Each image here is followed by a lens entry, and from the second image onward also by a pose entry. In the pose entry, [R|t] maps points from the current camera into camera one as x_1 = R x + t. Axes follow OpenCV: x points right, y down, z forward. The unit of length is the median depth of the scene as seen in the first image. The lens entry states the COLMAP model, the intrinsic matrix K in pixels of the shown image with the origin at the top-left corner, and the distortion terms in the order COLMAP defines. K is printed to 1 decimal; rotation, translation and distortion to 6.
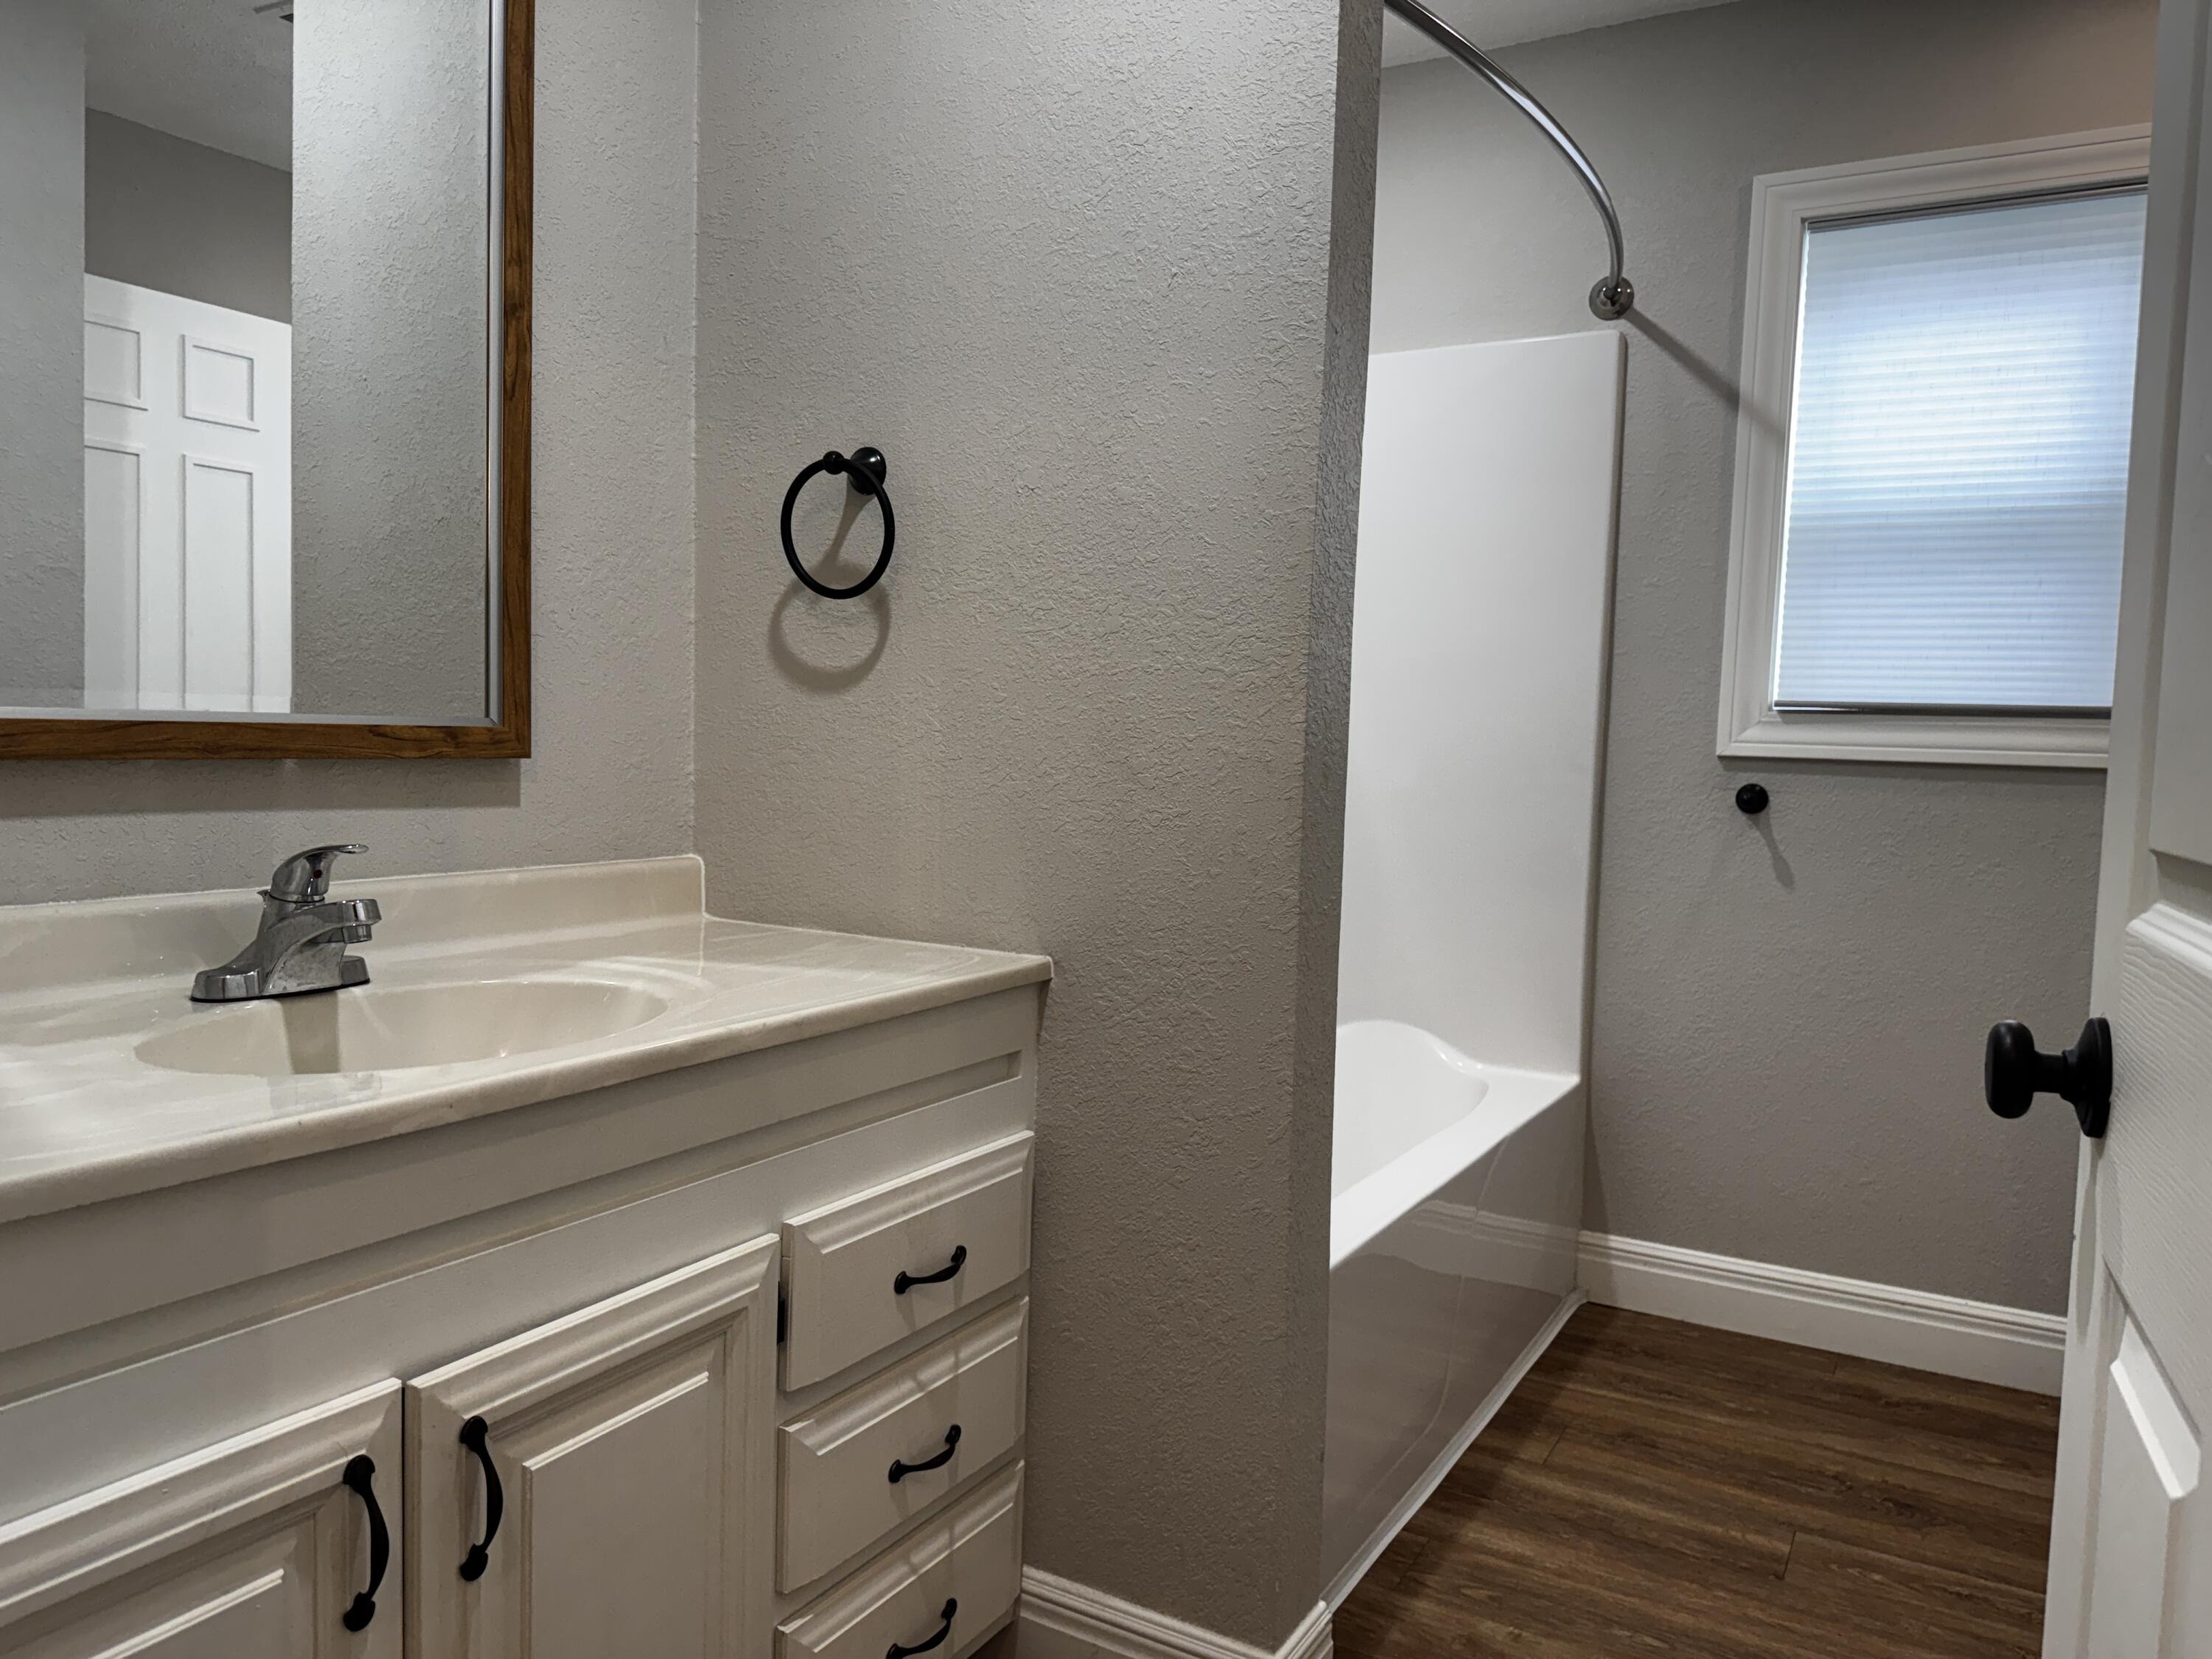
lens RADIAL K [[1572.2, 0, 1101.1], [0, 1572.2, 834.9], [0, 0, 1]] dist [0.047248, -0.052725]
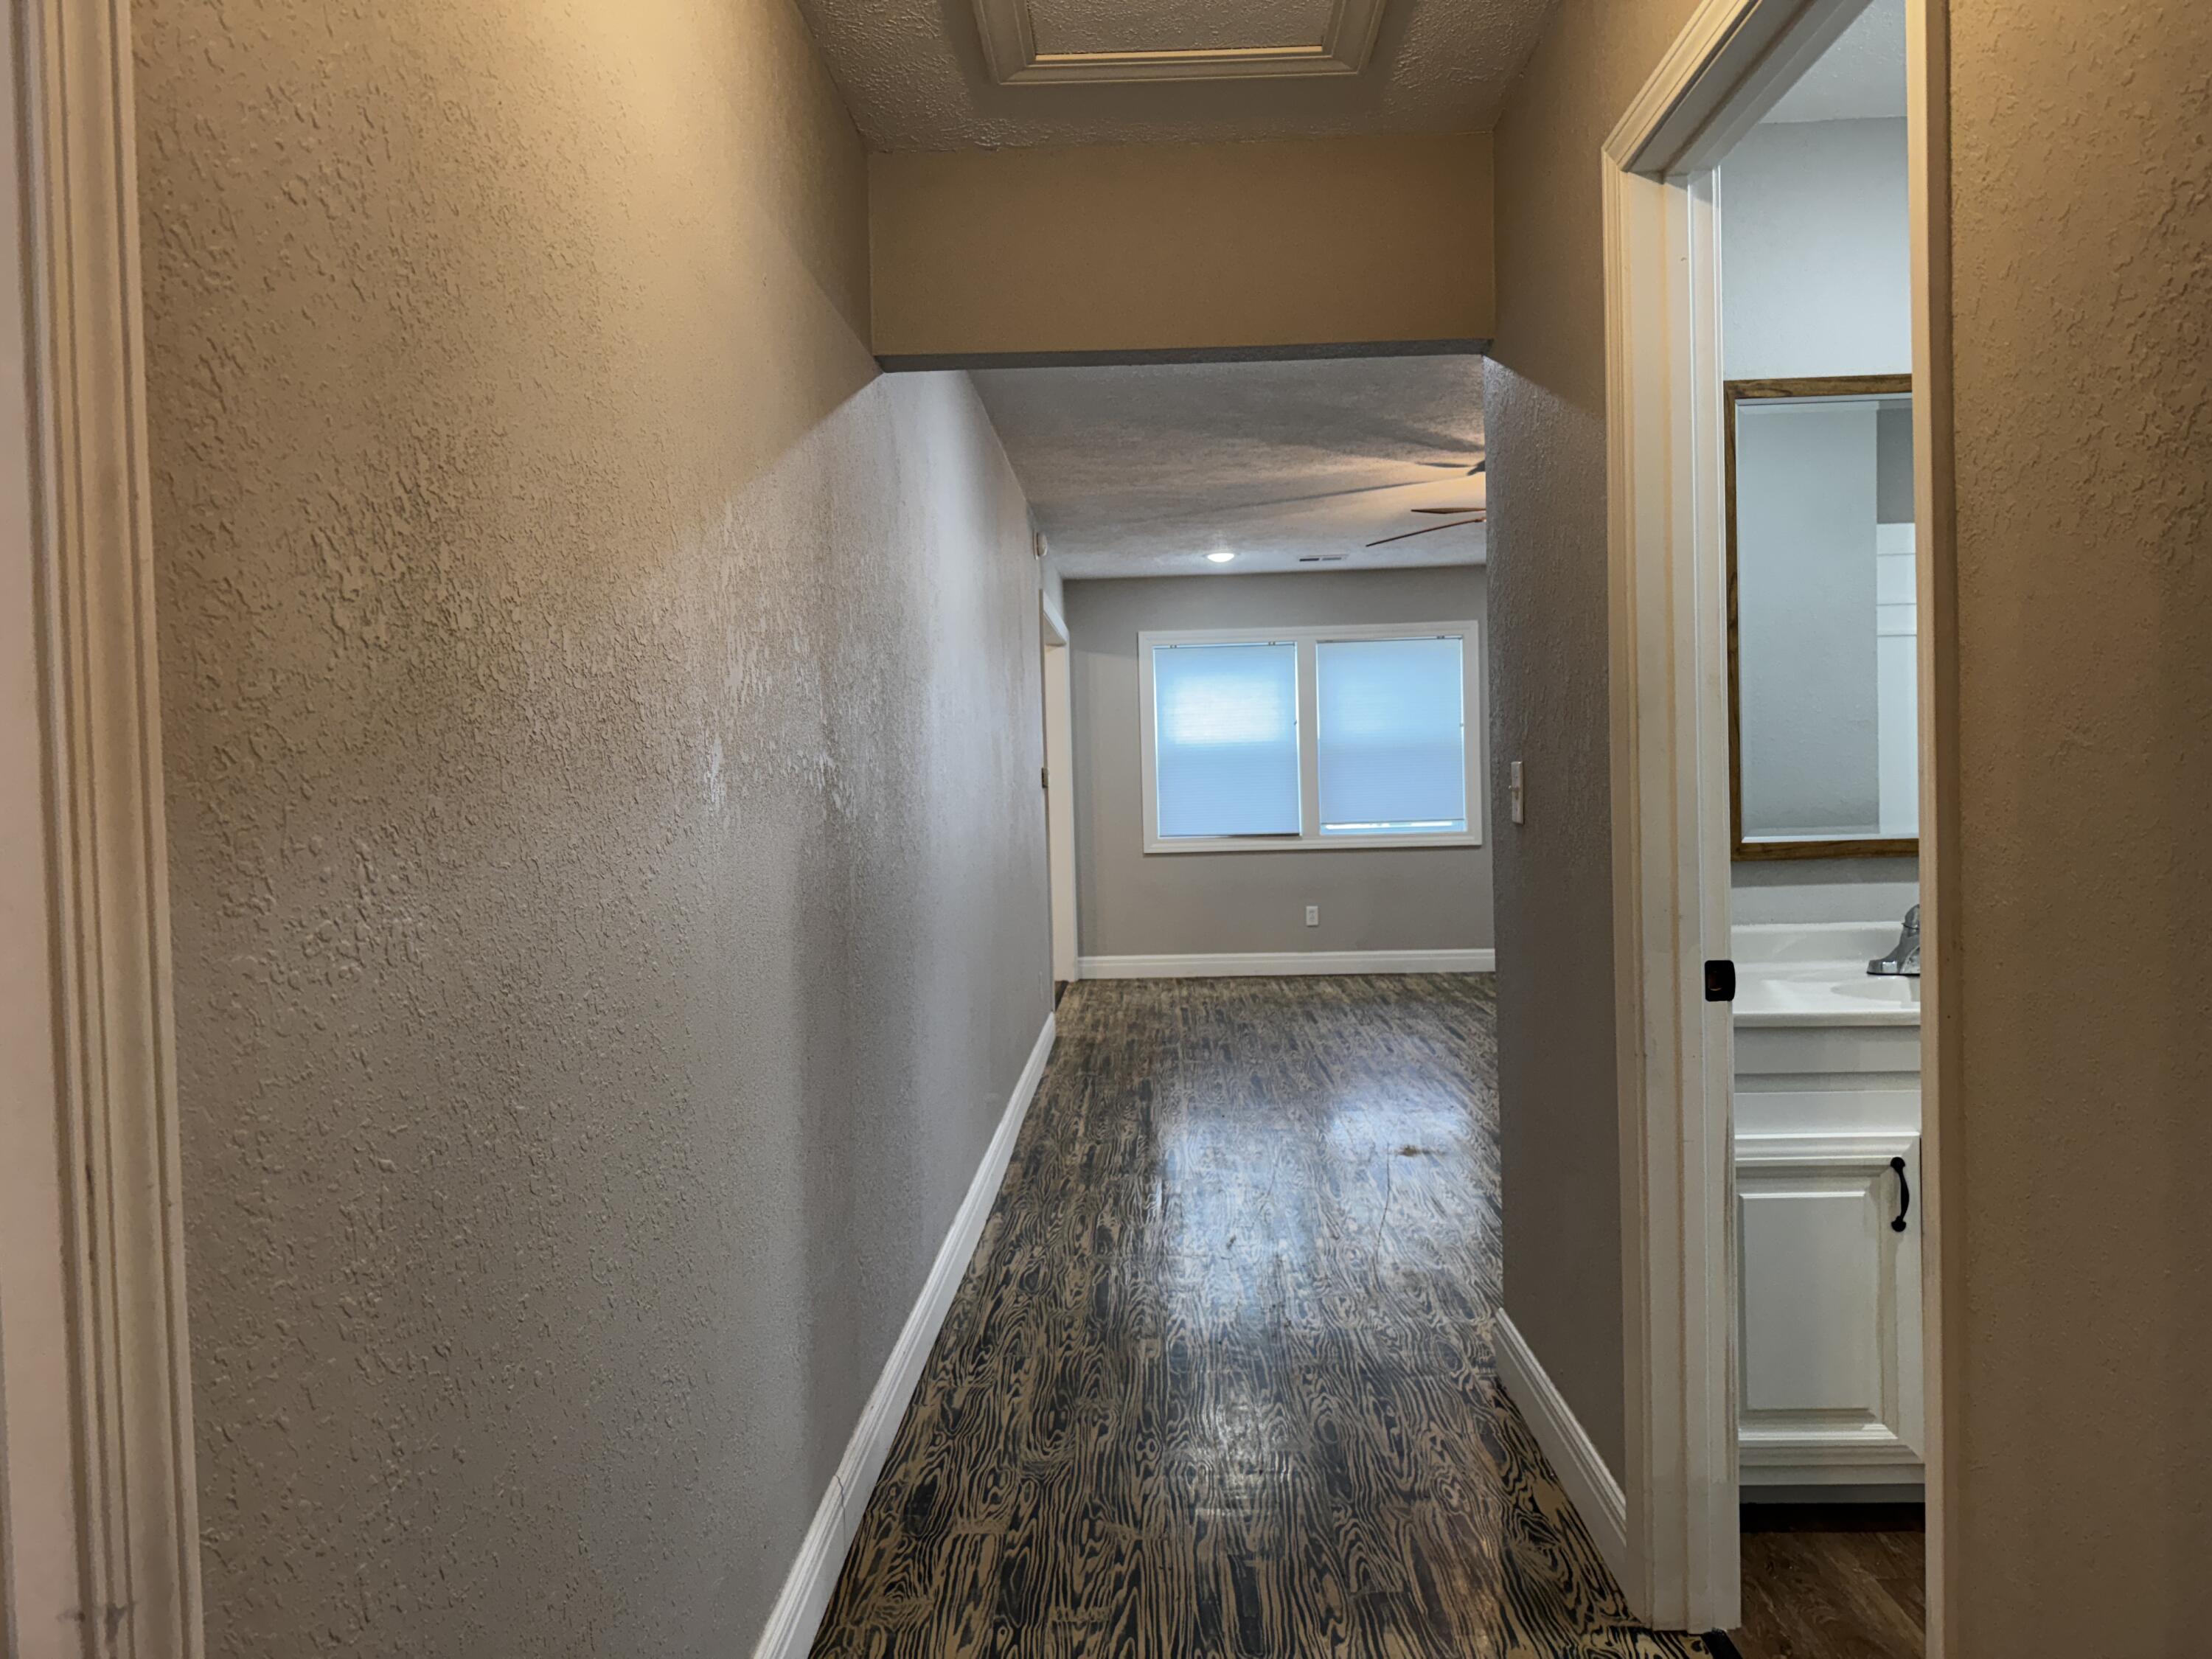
lens RADIAL K [[1572.2, 0, 1101.1], [0, 1572.2, 834.9], [0, 0, 1]] dist [0.047248, -0.052725]
pose [[0.480821, -0.003904, -0.876810, 0.765570], [-0.017168, 0.999756, -0.013866, -0.031272], [0.876650, 0.021720, 0.480637, -0.883163]]
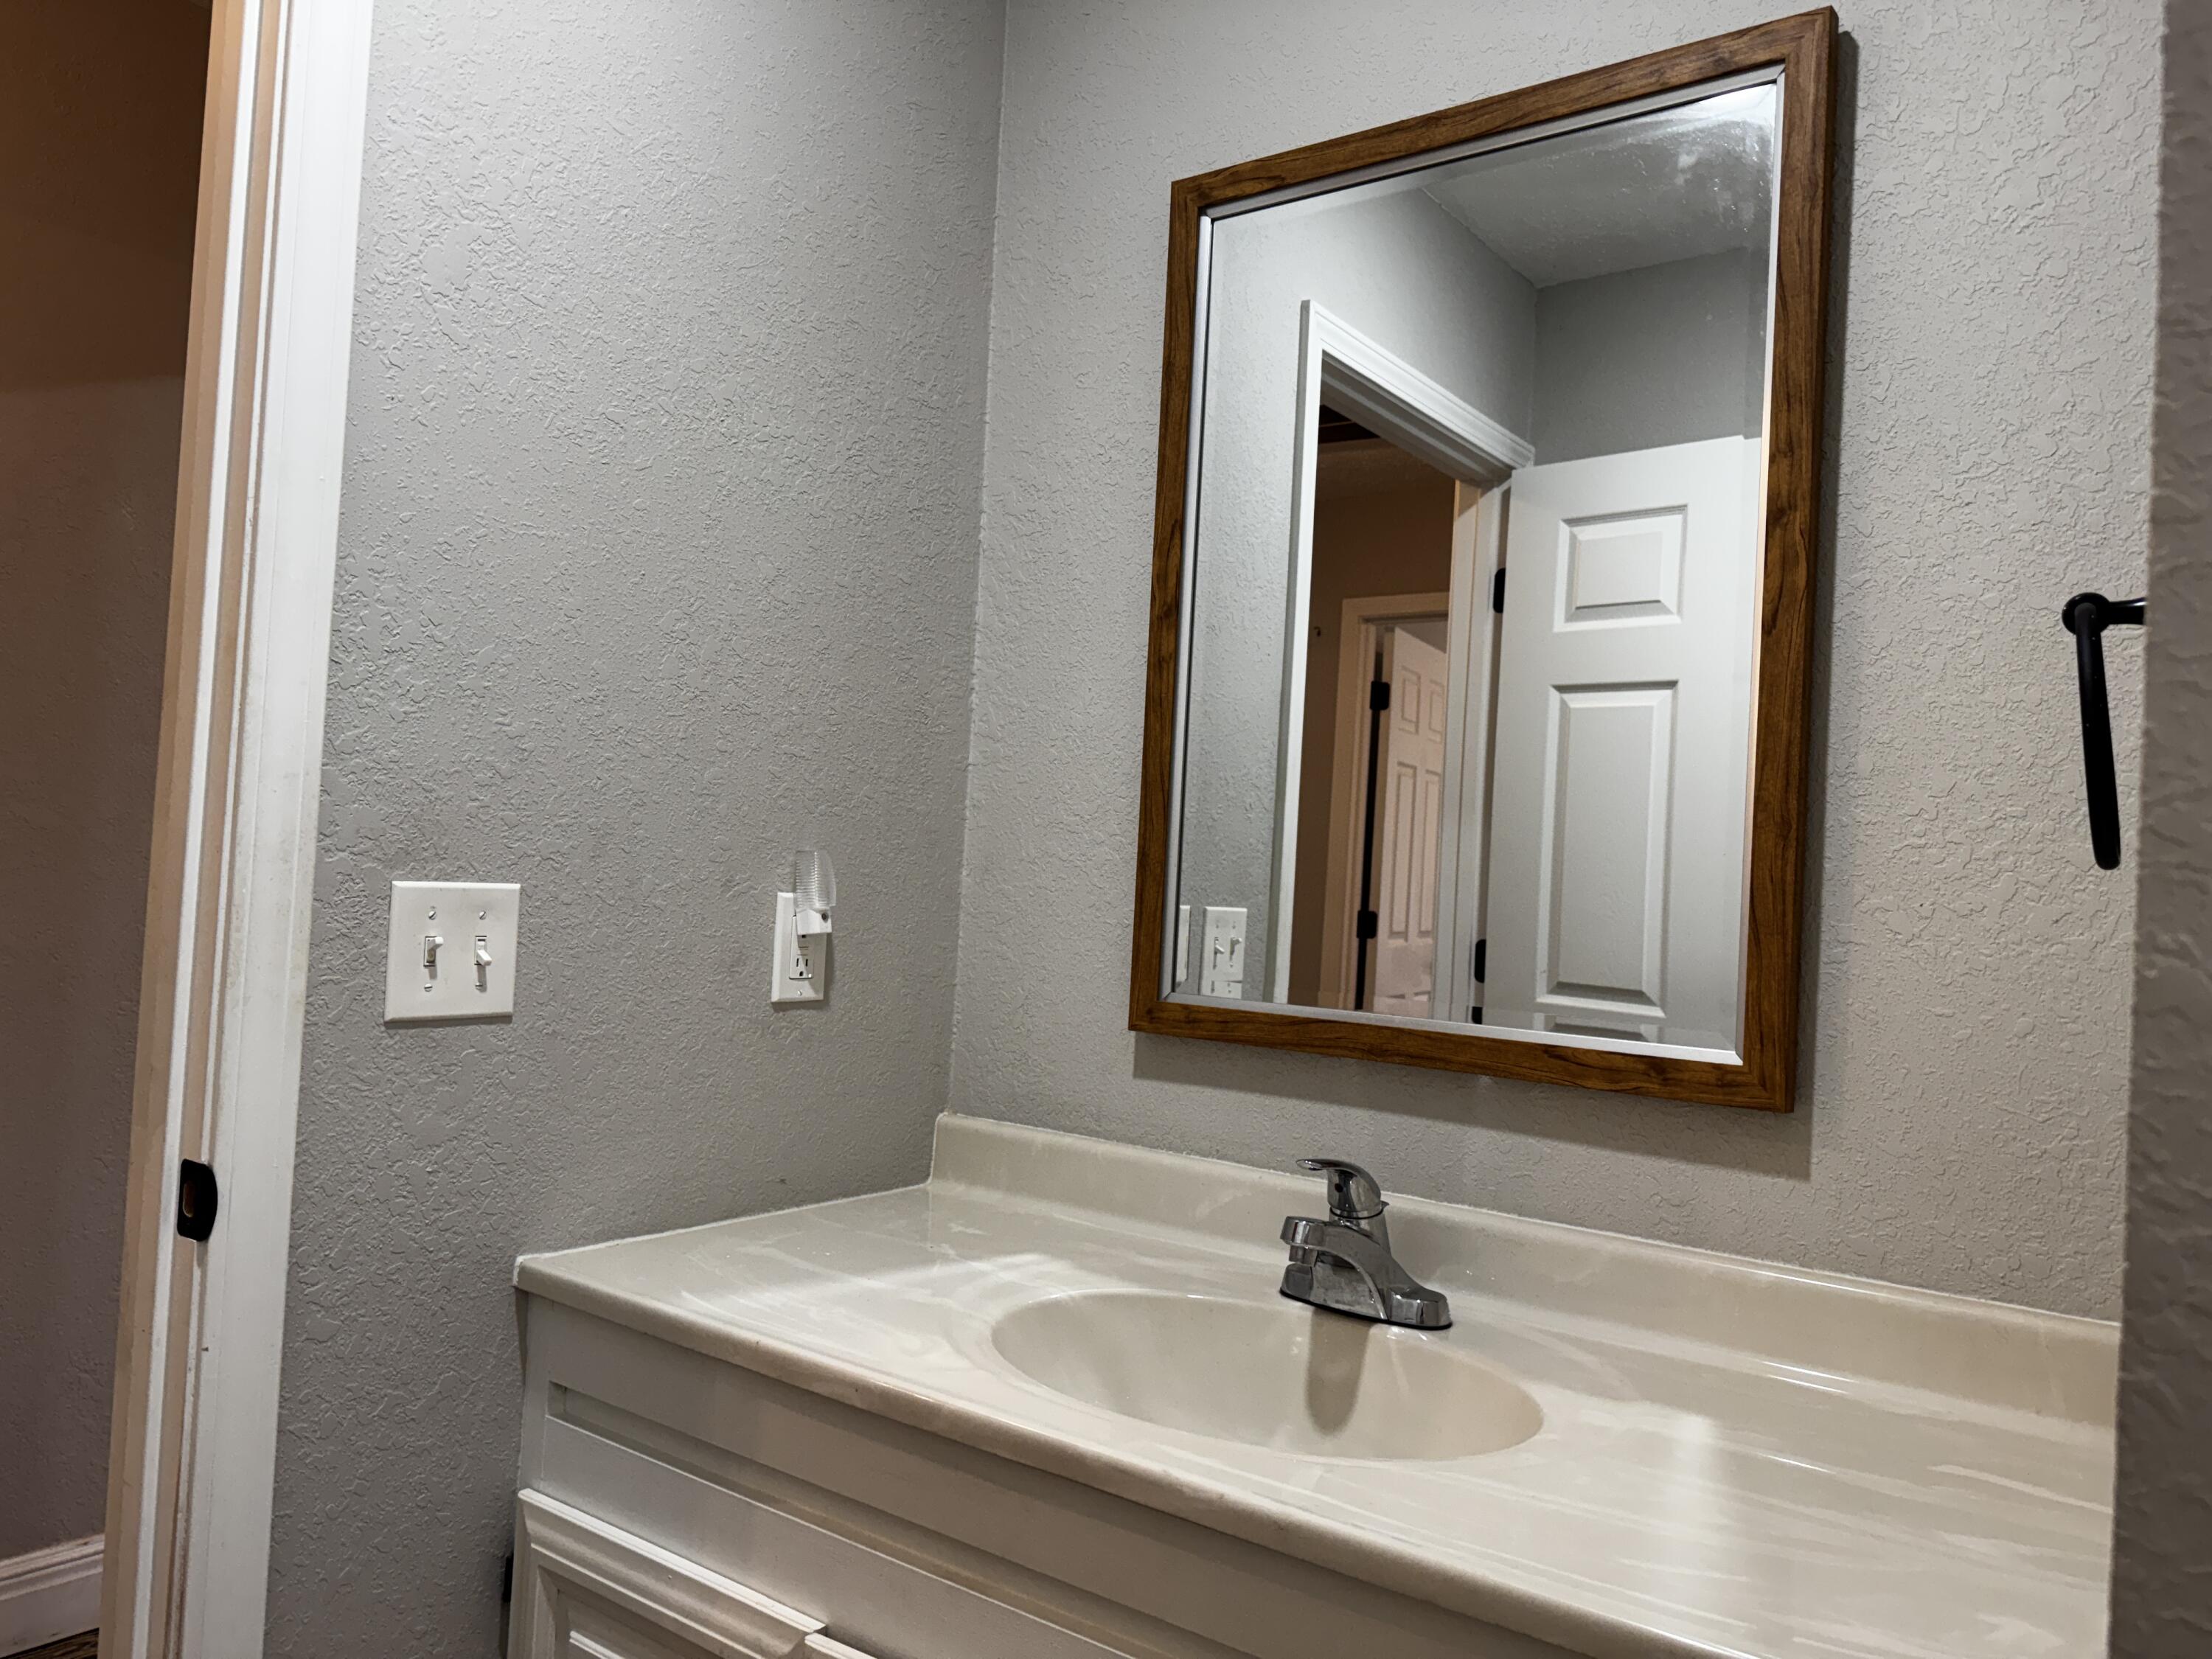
lens RADIAL K [[1572.2, 0, 1101.1], [0, 1572.2, 834.9], [0, 0, 1]] dist [0.047248, -0.052725]
pose [[-0.105697, -0.055991, -0.992821, 0.491935], [-0.124551, 0.991296, -0.042645, -0.131400], [0.986567, 0.119150, -0.111751, 0.952380]]
